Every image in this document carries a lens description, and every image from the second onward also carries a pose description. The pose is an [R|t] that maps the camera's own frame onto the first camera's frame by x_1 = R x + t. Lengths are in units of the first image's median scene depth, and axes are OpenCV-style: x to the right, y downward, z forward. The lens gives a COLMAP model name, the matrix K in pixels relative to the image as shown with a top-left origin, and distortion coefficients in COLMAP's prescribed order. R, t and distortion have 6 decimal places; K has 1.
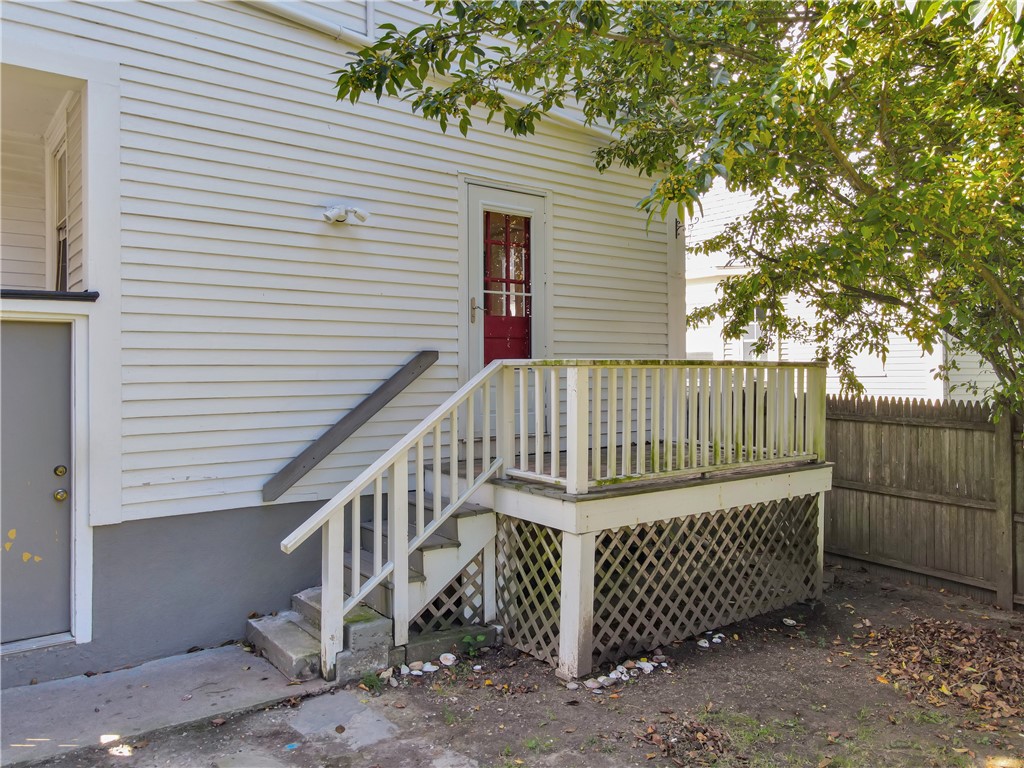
lens RADIAL K [[752.0, 0, 513.8], [0, 752.0, 376.4], [0, 0, 1]] dist [-0.003983, 0.002644]
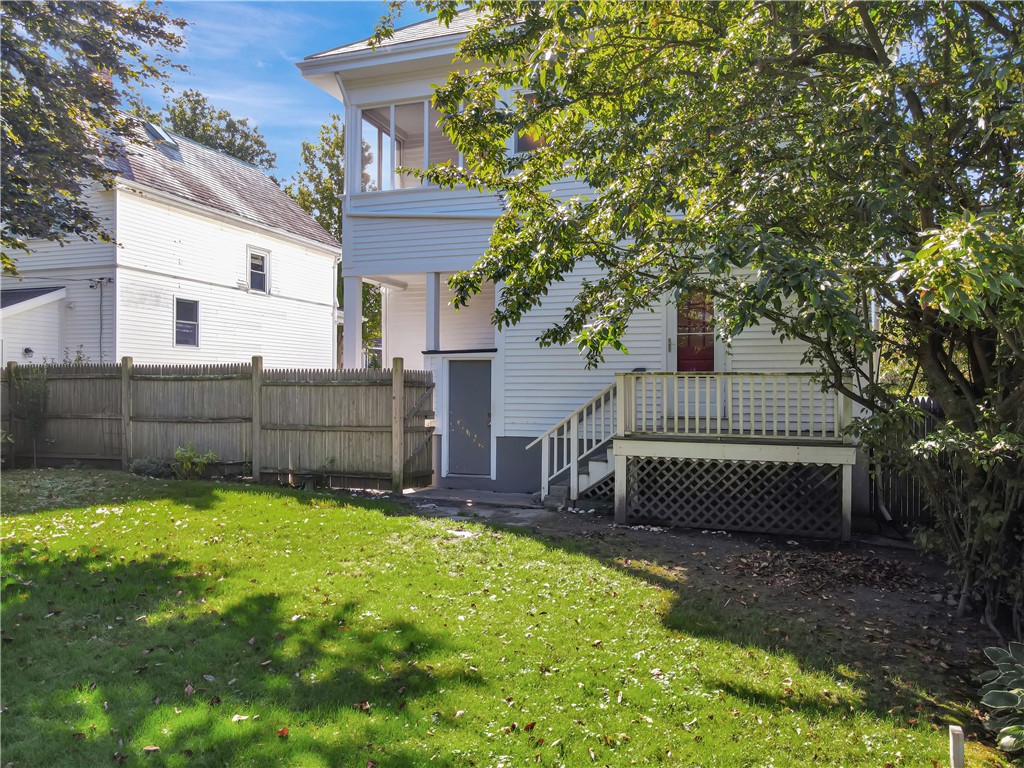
lens RADIAL K [[747.4, 0, 512.0], [0, 747.4, 384.0], [0, 0, 1]] dist [-0.029235, 0.000304]
pose [[0.538533, 0.004042, -0.842595, 1.567996], [-0.010768, 0.999940, -0.002086, 0.016331], [0.842536, 0.010196, 0.538544, -0.350437]]
